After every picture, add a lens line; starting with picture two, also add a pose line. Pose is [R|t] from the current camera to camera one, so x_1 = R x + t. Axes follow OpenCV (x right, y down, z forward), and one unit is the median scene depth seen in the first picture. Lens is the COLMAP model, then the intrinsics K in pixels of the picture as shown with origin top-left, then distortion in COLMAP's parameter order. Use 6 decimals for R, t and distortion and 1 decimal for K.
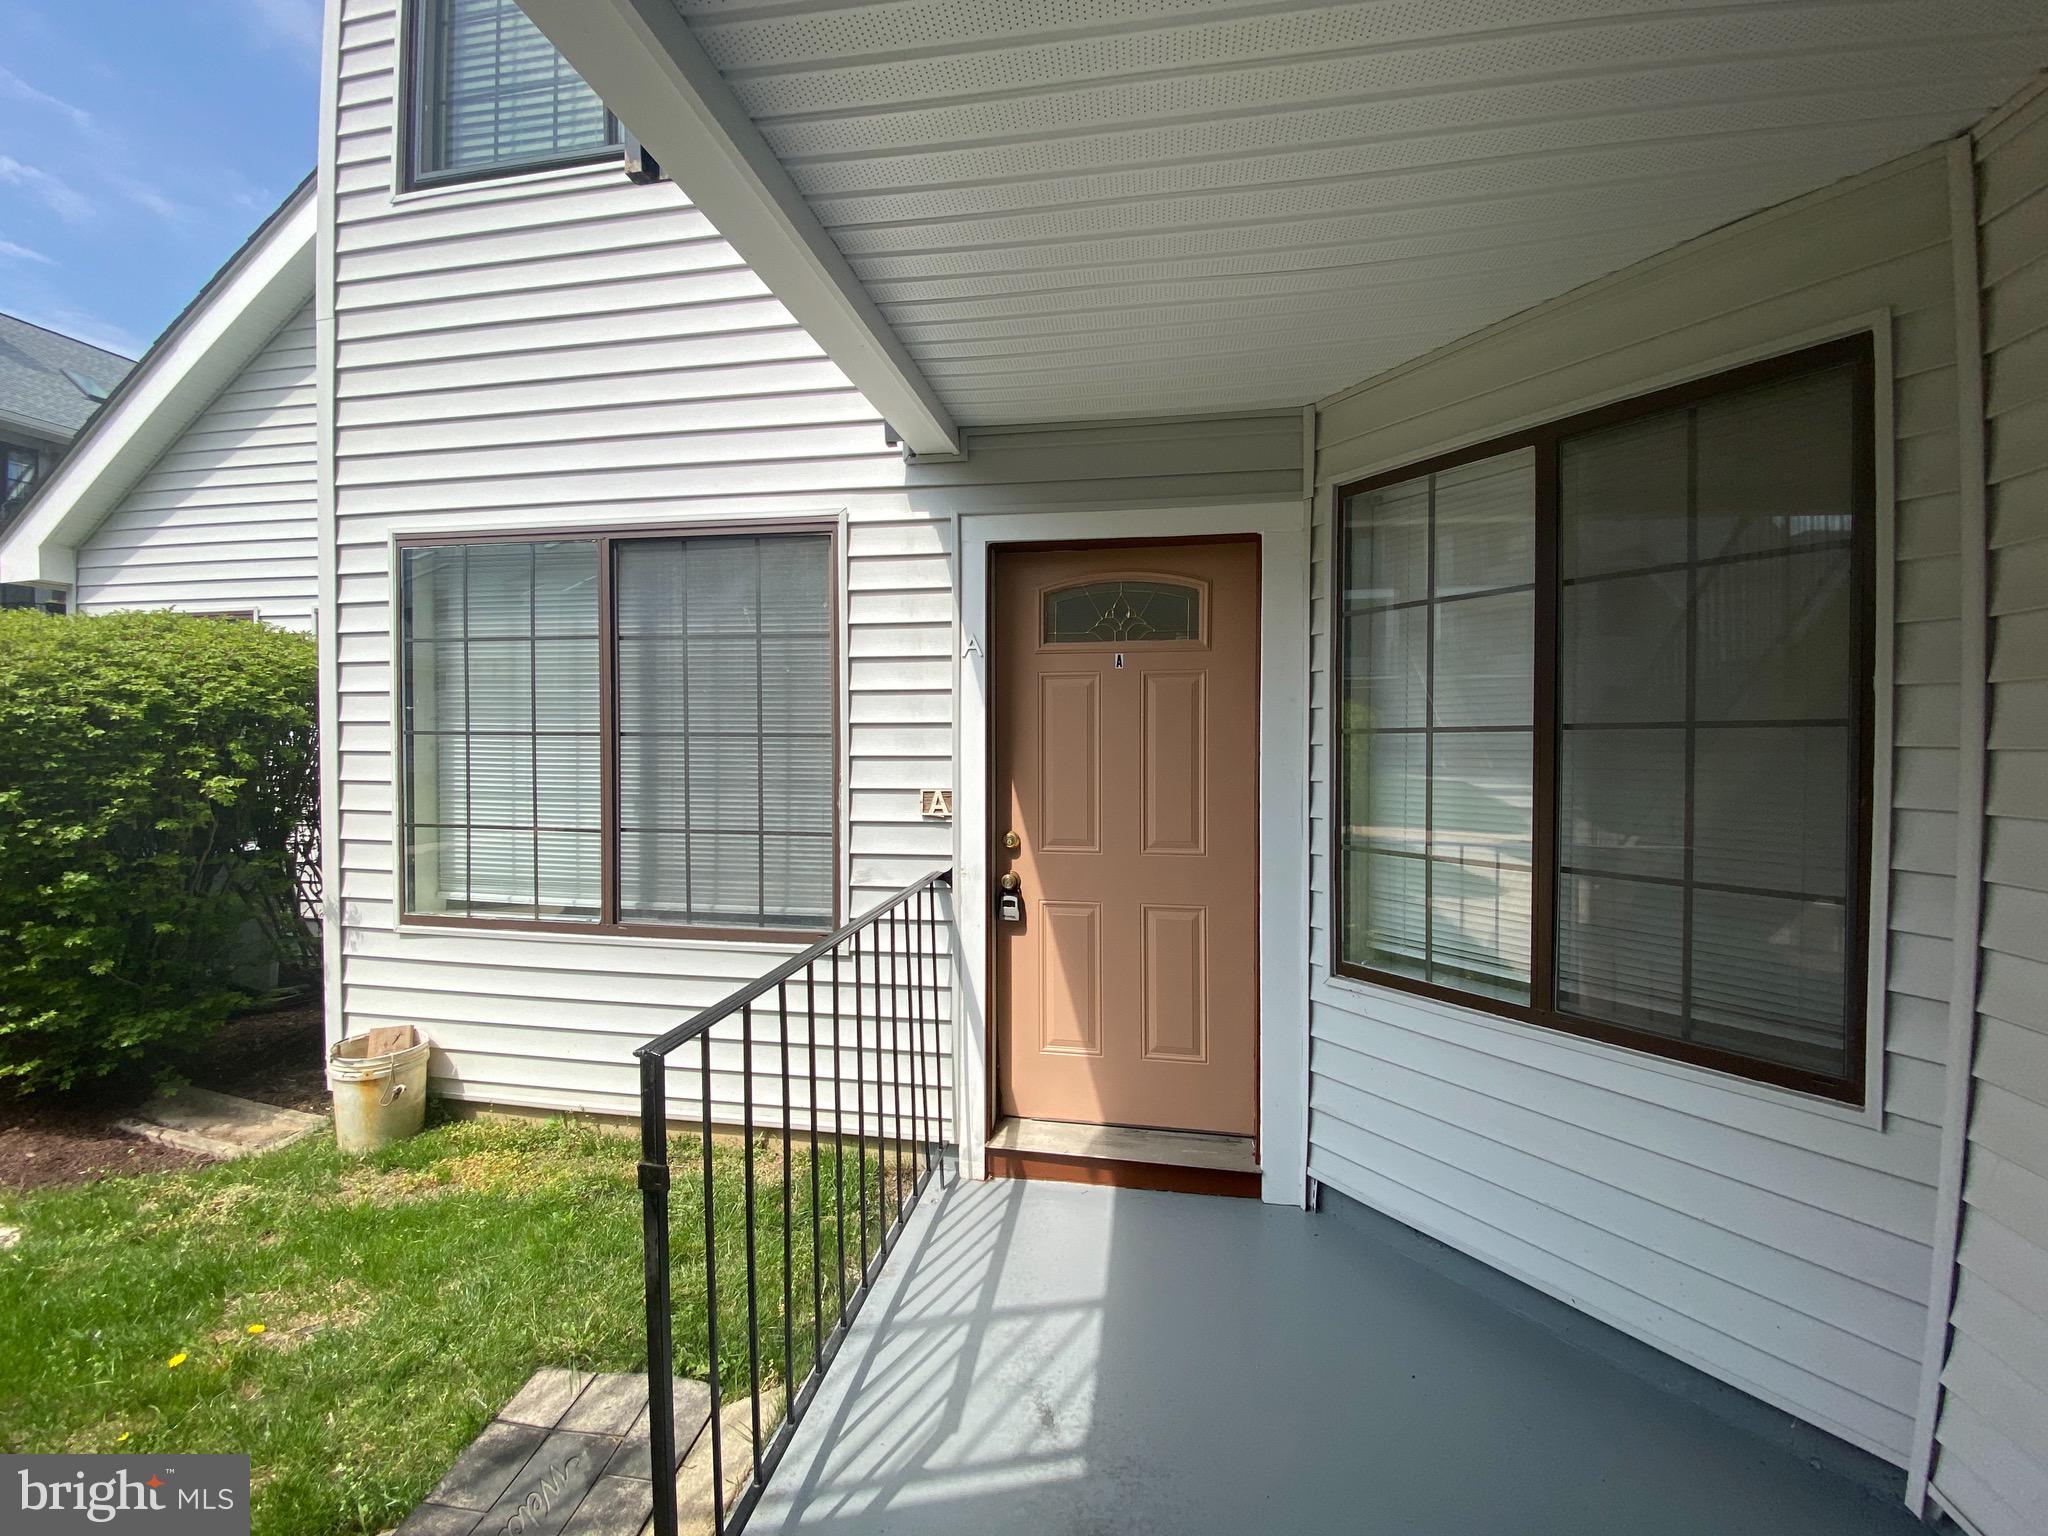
lens RADIAL K [[838.7, 0, 1022.5], [0, 838.7, 760.0], [0, 0, 1]] dist [0.003318, -0.005971]
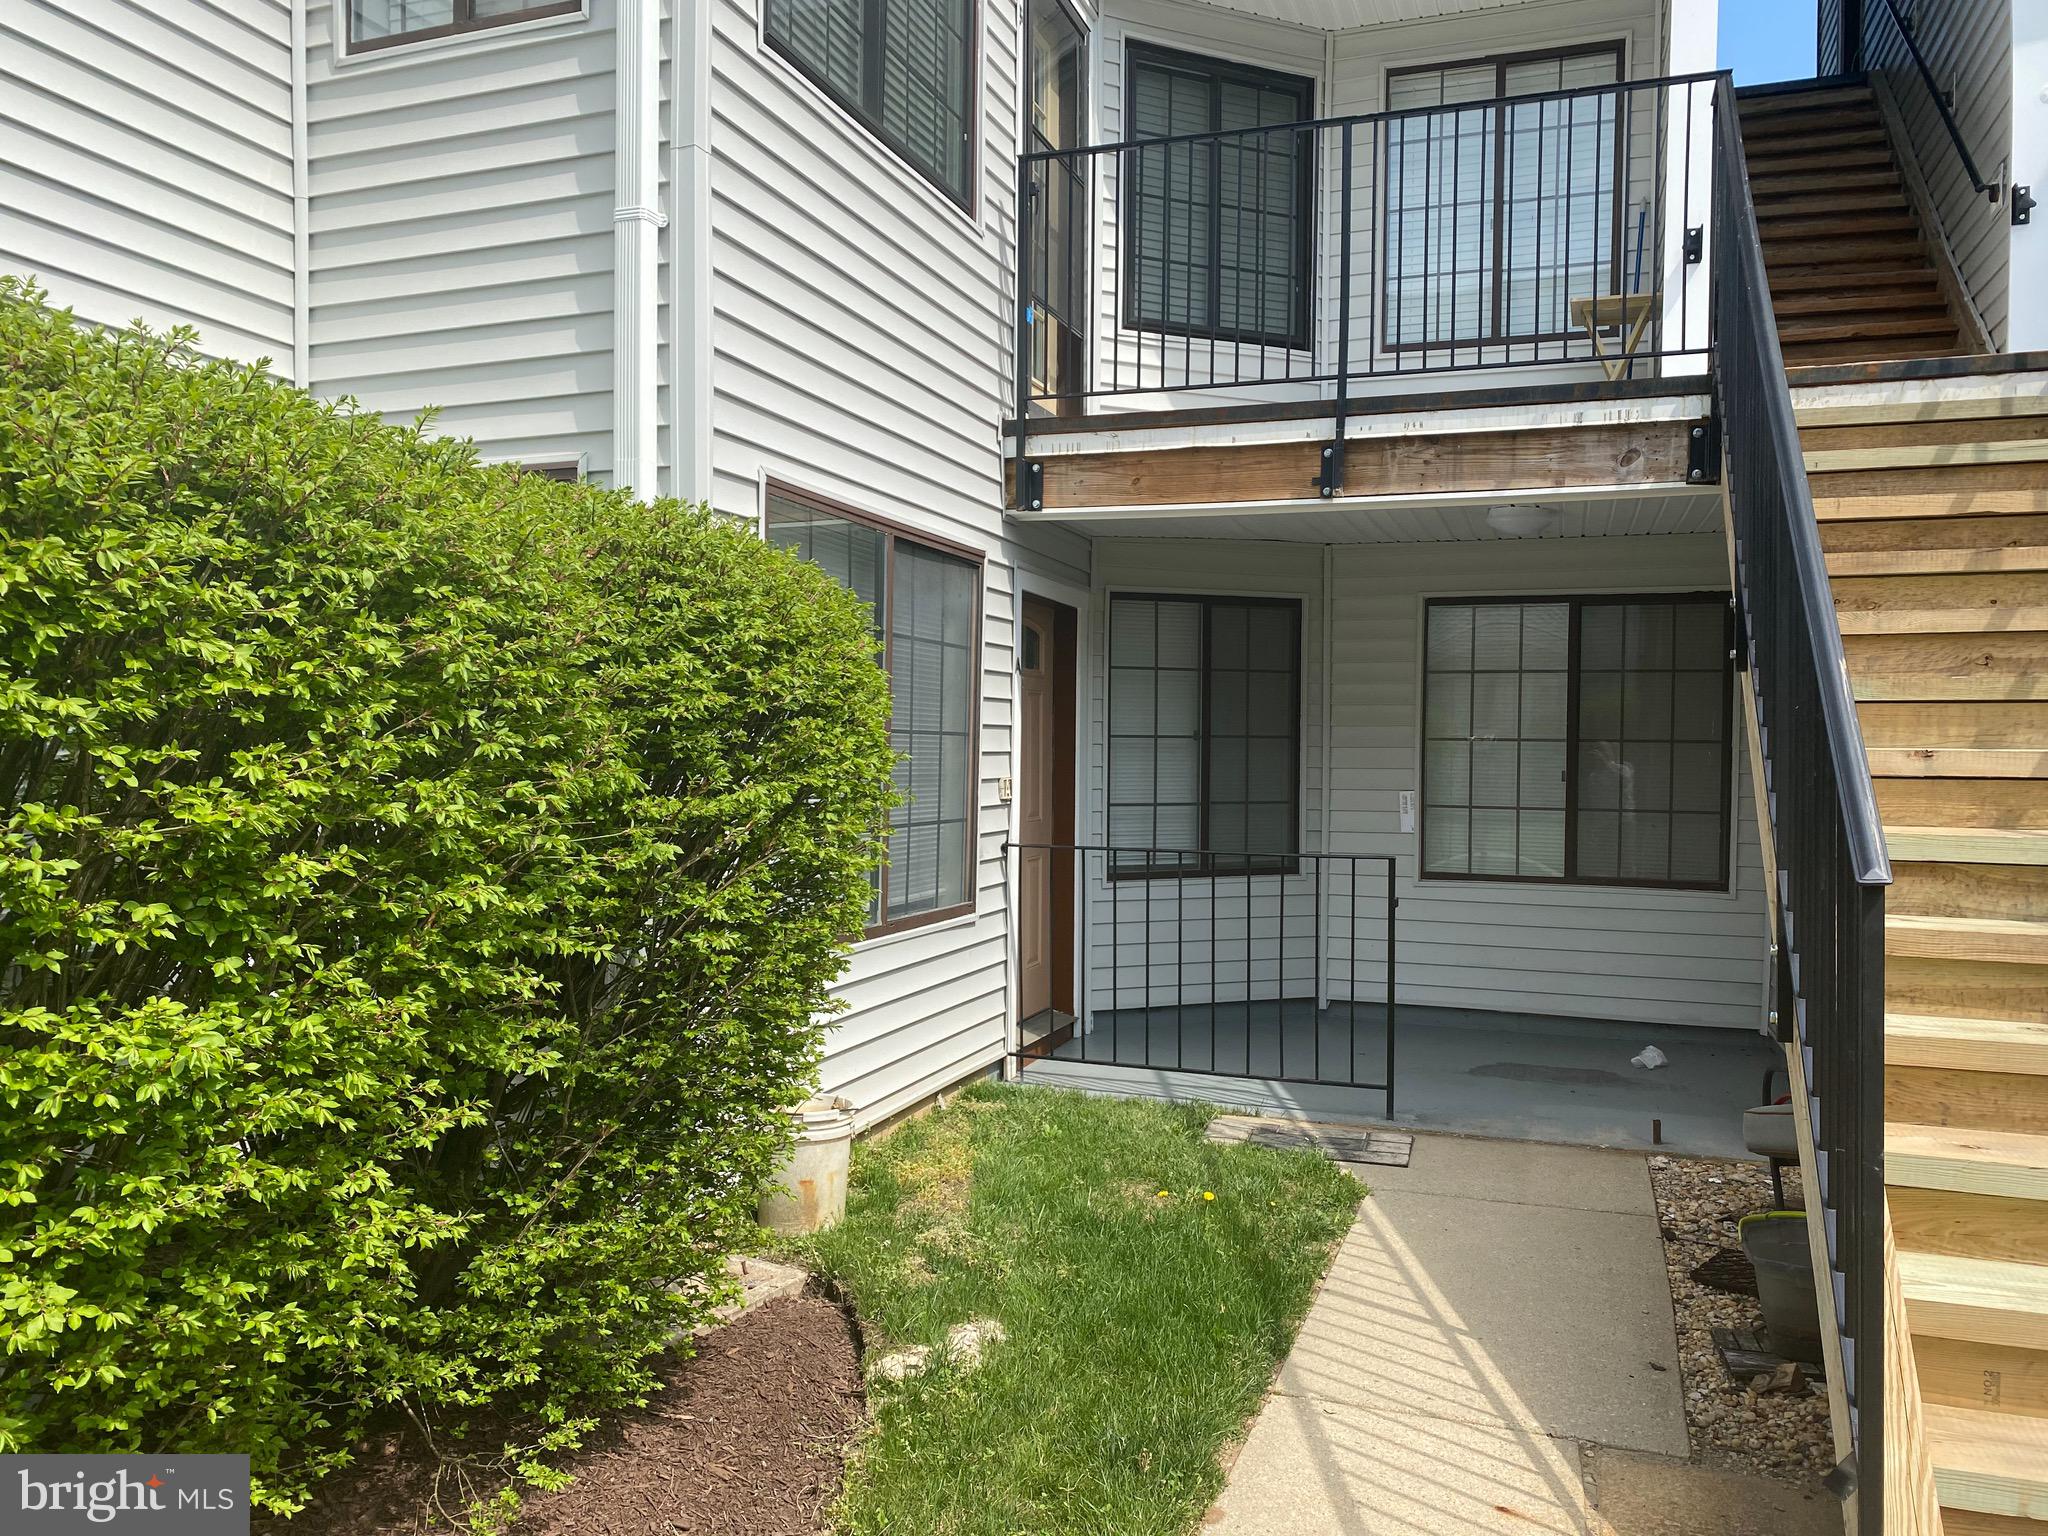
lens RADIAL K [[1607.2, 0, 1021.1], [0, 1607.2, 768.5], [0, 0, 1]] dist [-0.014120, 0.021725]
pose [[0.165160, -0.013097, 0.986180, -2.506196], [0.010492, 0.999879, 0.011522, -0.005365], [-0.986211, 0.008444, 0.165277, 0.572269]]
